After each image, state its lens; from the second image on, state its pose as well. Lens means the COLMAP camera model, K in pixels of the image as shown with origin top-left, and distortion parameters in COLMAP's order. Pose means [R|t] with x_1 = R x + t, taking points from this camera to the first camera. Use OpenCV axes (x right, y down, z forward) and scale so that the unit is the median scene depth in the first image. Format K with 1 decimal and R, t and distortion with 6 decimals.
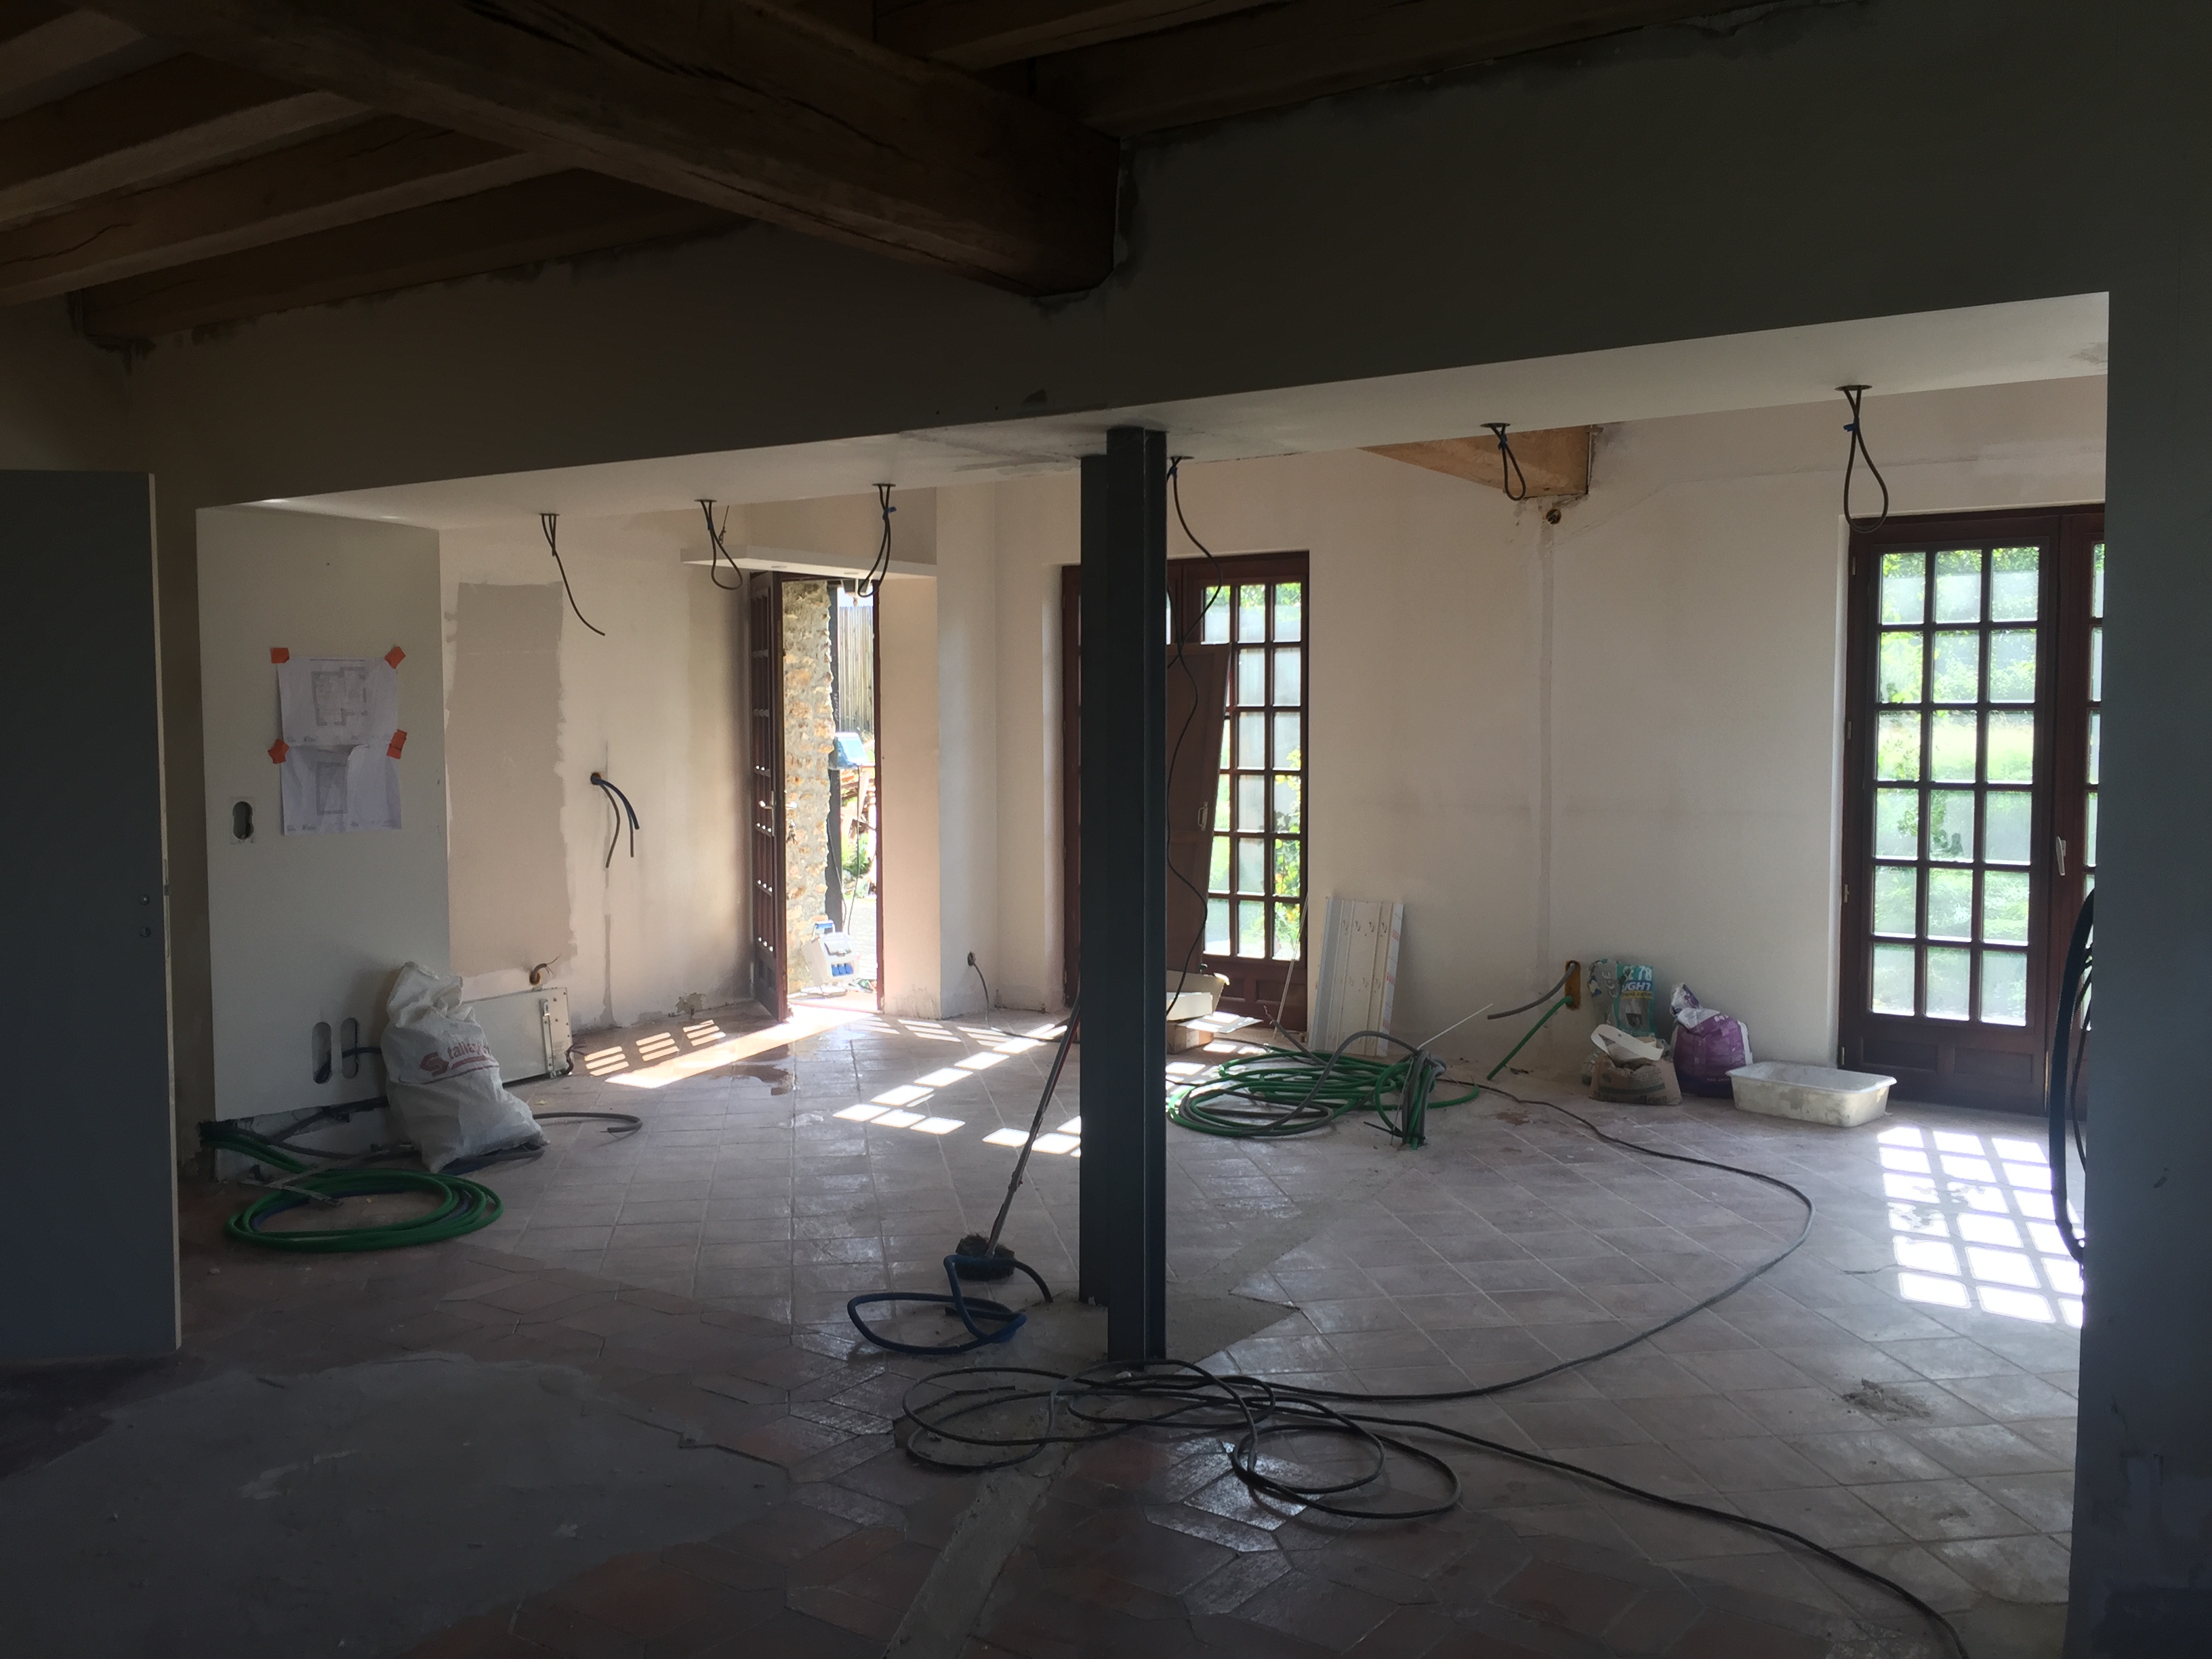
lens RADIAL K [[1895.3, 0, 1106.0], [0, 1895.3, 829.5], [0, 0, 1]] dist [0.051249, -0.001334]
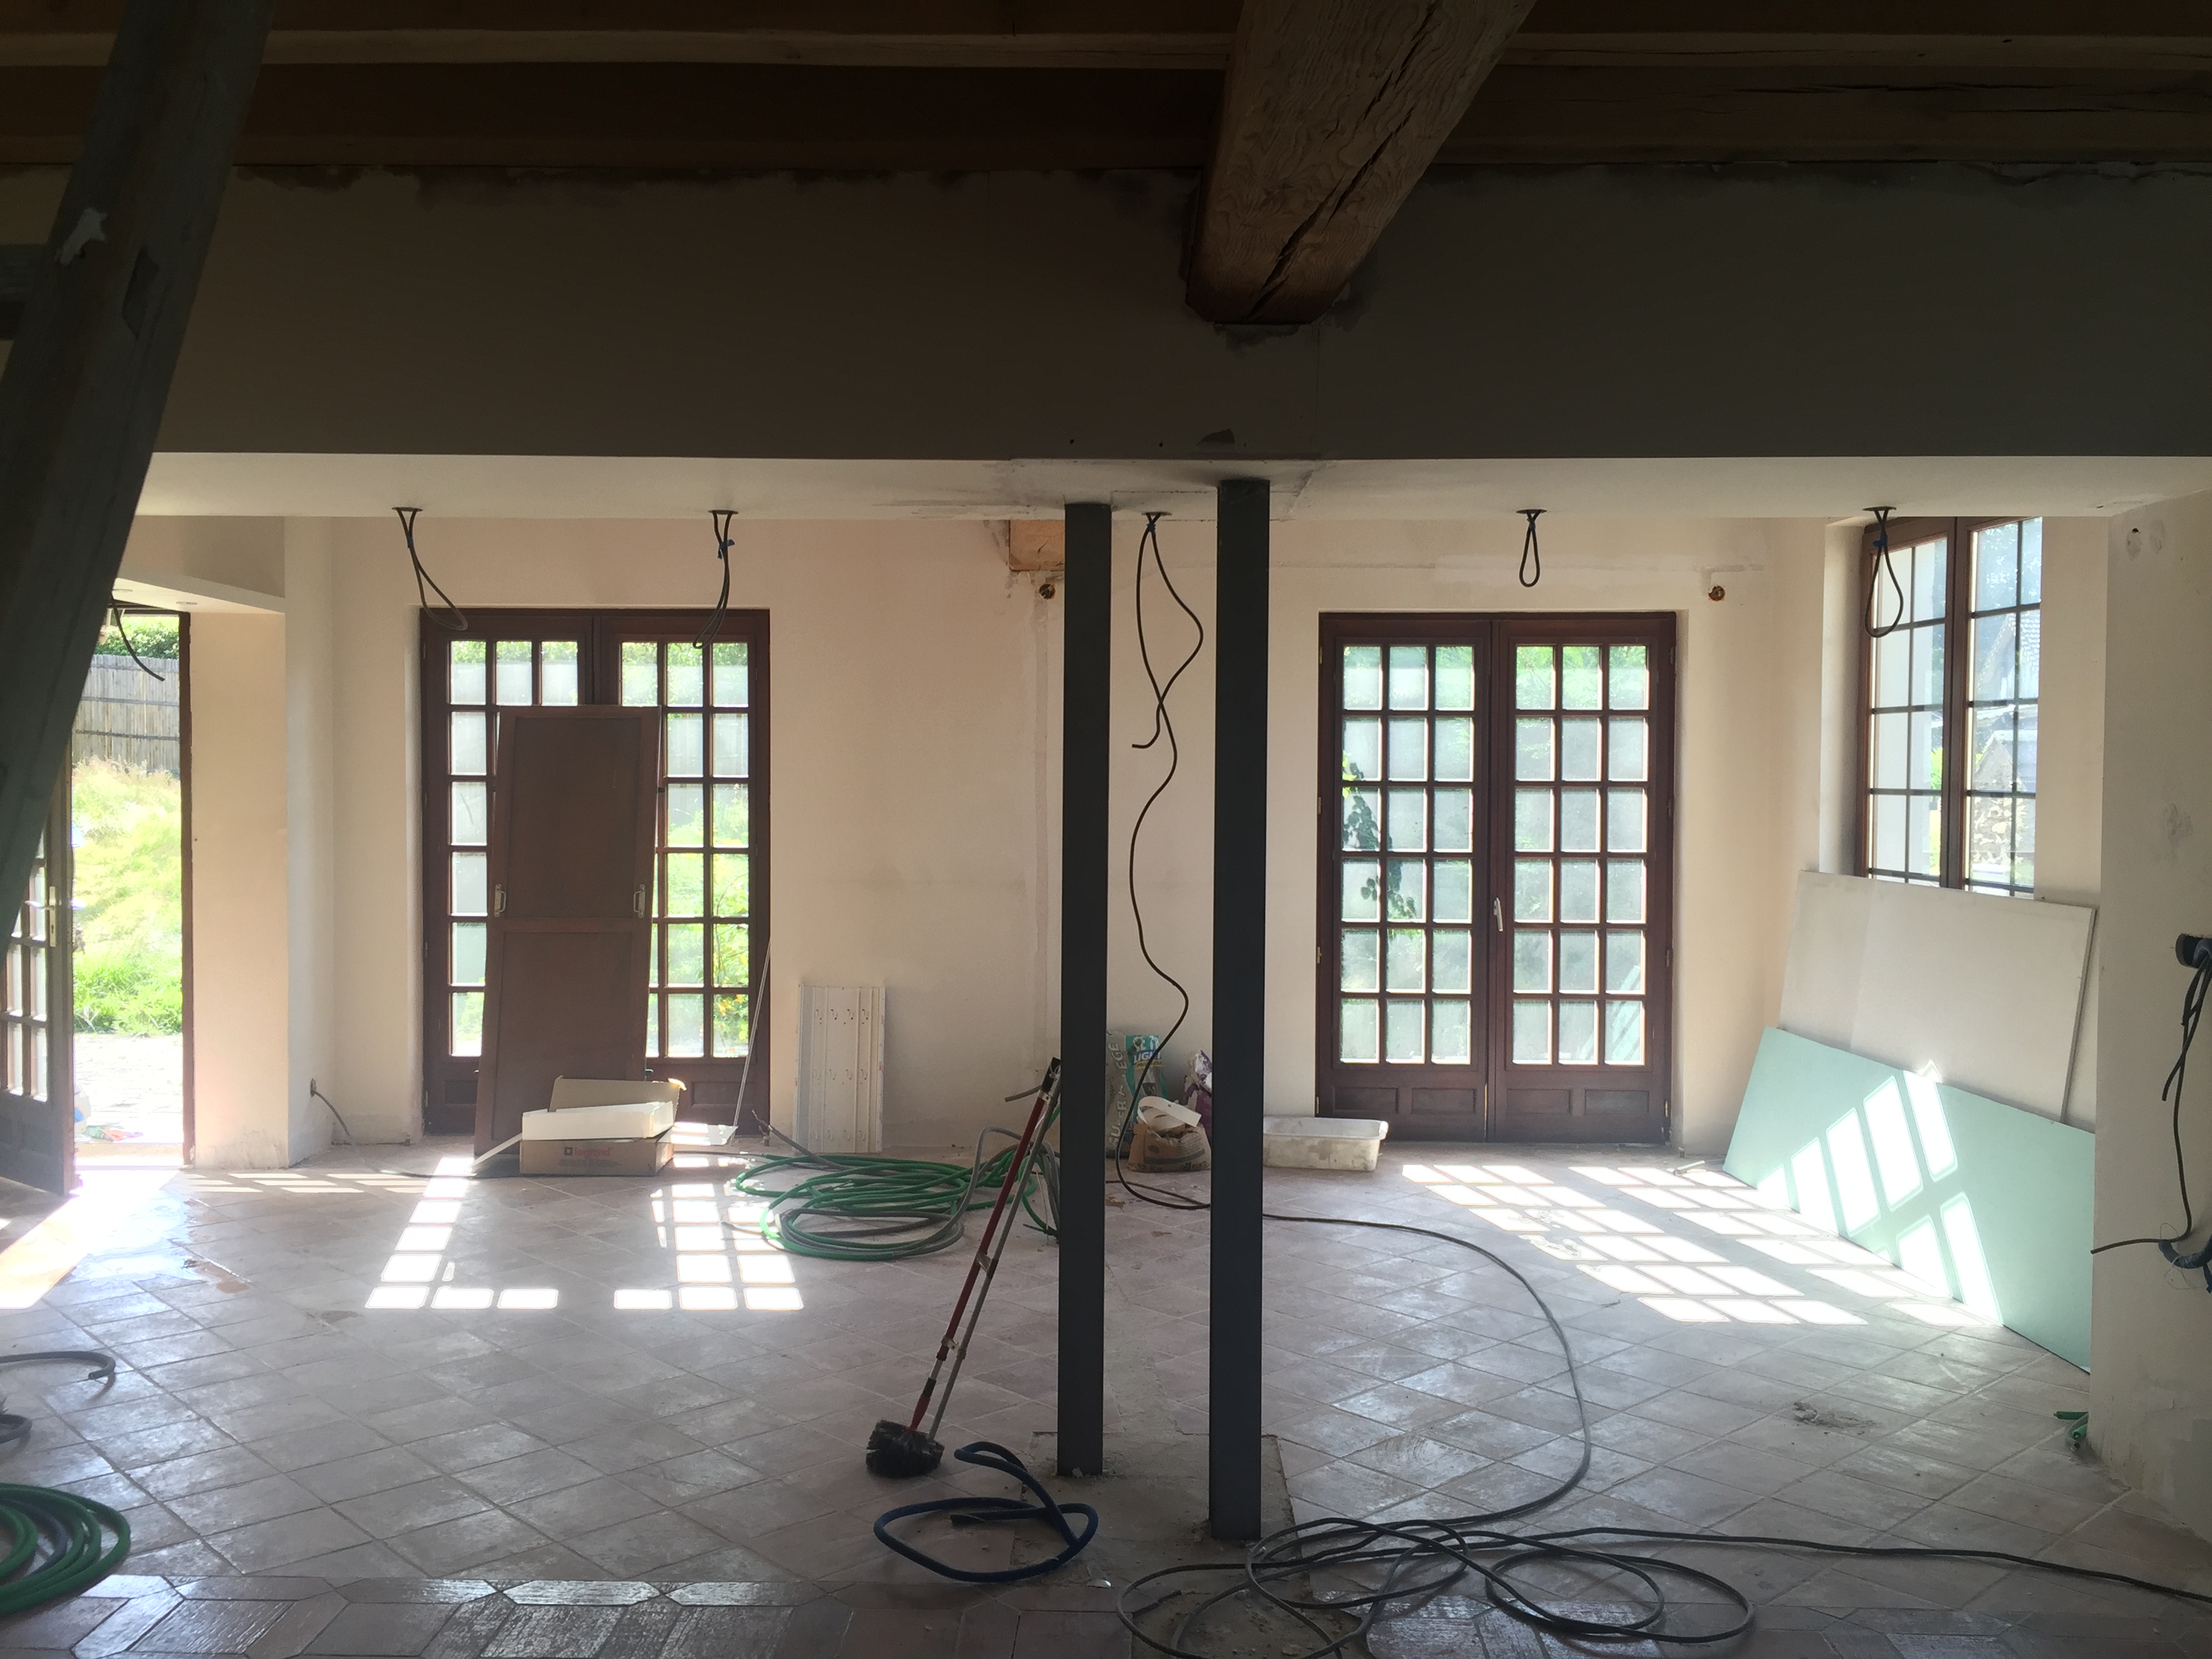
lens RADIAL K [[1872.3, 0, 1106.0], [0, 1872.3, 829.5], [0, 0, 1]] dist [0.031051, -0.005708]
pose [[0.825730, -0.008733, 0.563998, -0.318721], [0.029197, 0.999201, -0.027275, -0.012609], [-0.563309, 0.038989, 0.825326, 0.189654]]
